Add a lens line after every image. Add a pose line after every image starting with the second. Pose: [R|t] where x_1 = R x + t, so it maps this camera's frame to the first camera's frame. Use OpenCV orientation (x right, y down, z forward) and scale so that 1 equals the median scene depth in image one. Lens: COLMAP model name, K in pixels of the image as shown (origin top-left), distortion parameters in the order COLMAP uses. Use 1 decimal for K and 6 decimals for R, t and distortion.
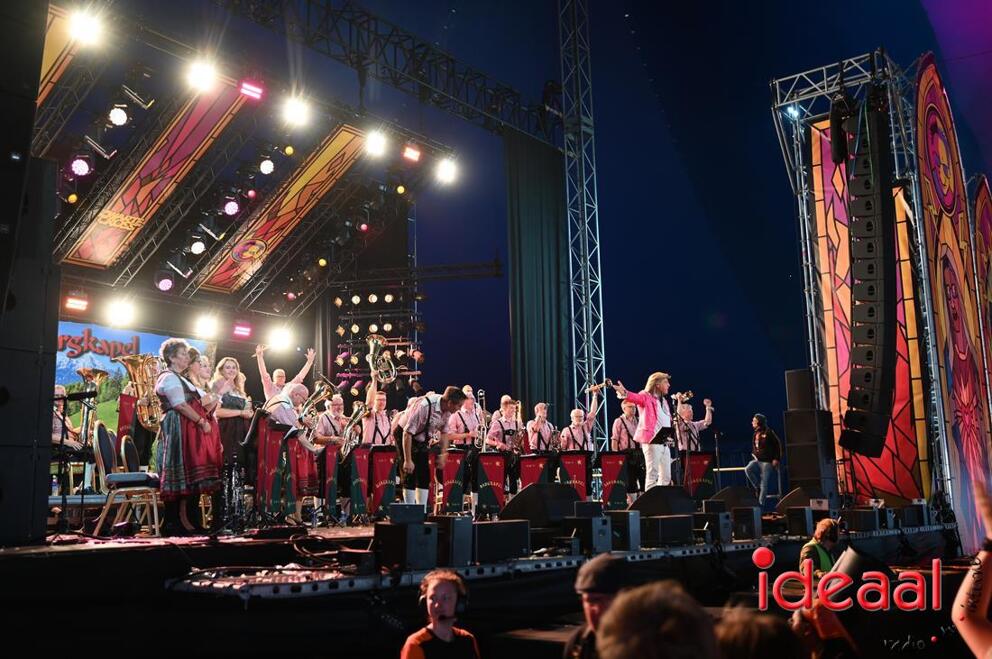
lens RADIAL K [[988.0, 0, 494.8], [0, 988.0, 330.1], [0, 0, 1]] dist [0.008896, 0.000000]
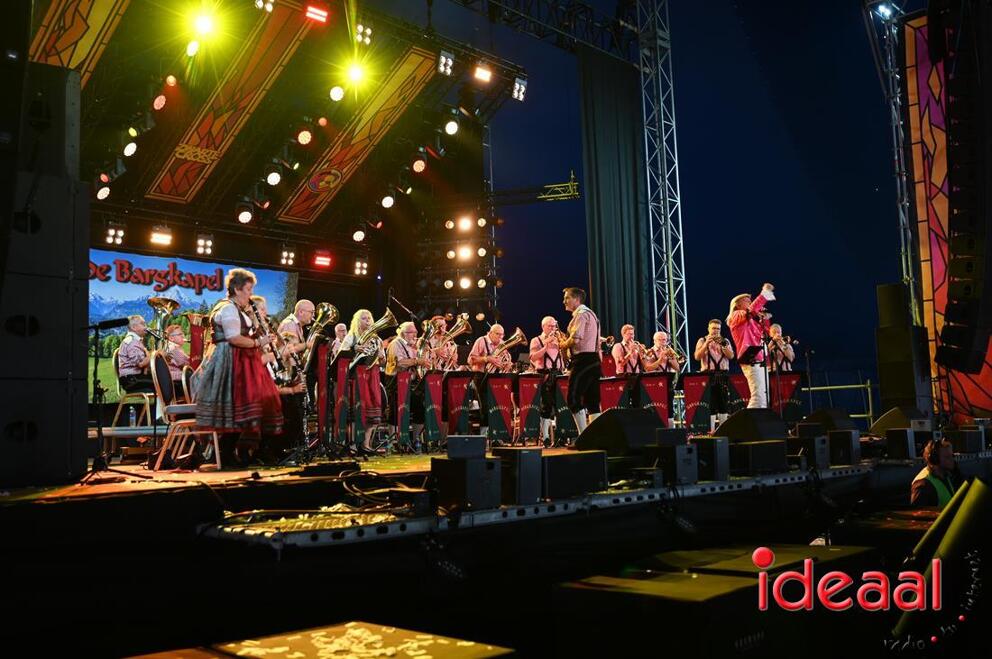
lens RADIAL K [[957.6, 0, 491.3], [0, 957.6, 328.3], [0, 0, 1]] dist [0.006691, 0.000000]
pose [[0.995832, -0.021620, -0.088609, 0.003431], [0.028055, 0.997007, 0.072036, 0.004635], [0.086786, -0.074222, 0.993458, 0.041002]]
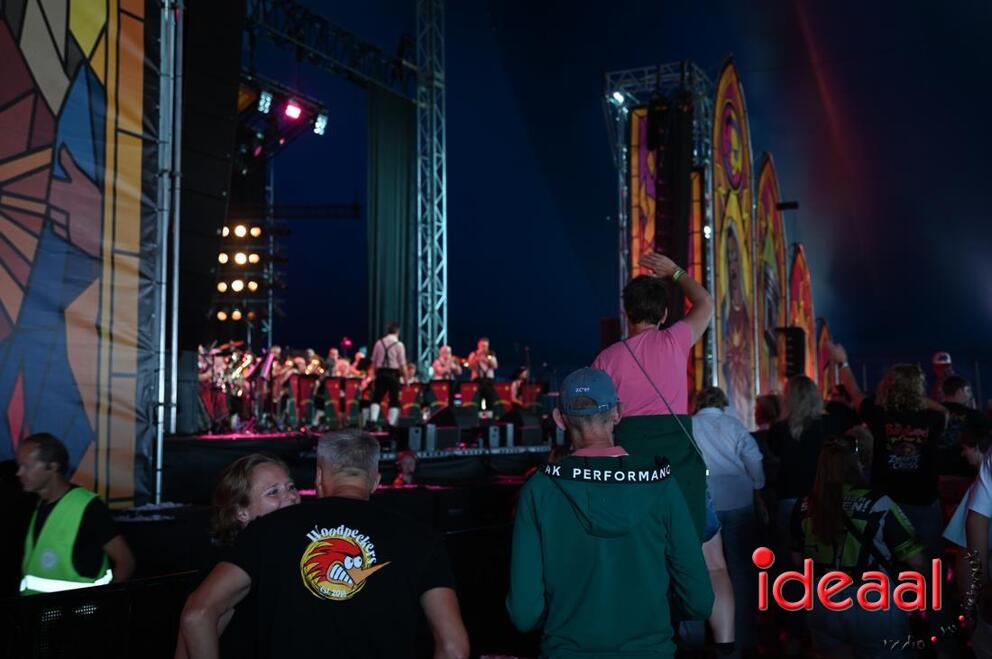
lens RADIAL K [[1059.6, 0, 494.1], [0, 1059.6, 338.7], [0, 0, 1]] dist [0.020752, 0.000000]
pose [[0.981149, 0.032274, 0.190537, -0.085919], [-0.050429, 0.994553, 0.091217, -0.044707], [-0.186555, -0.099106, 0.977433, -0.268732]]
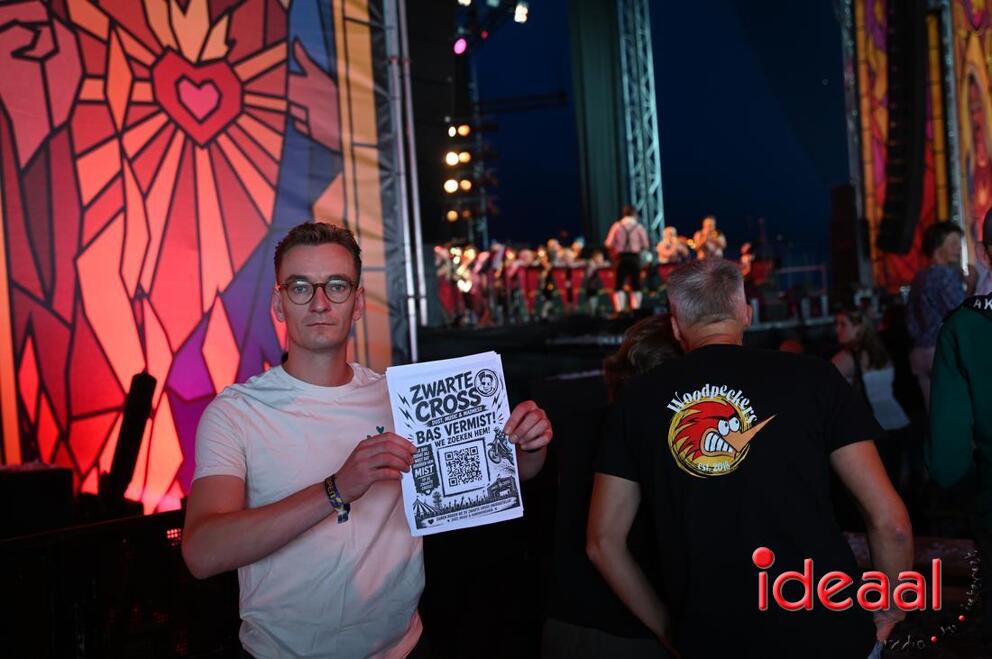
lens RADIAL K [[1059.6, 0, 505.2], [0, 1059.6, 329.0], [0, 0, 1]] dist [0.020752, 0.000000]
pose [[0.998914, -0.046135, 0.006580, -0.100701], [0.044170, 0.982322, 0.181912, -0.035434], [-0.014856, -0.181424, 0.983293, -0.247412]]
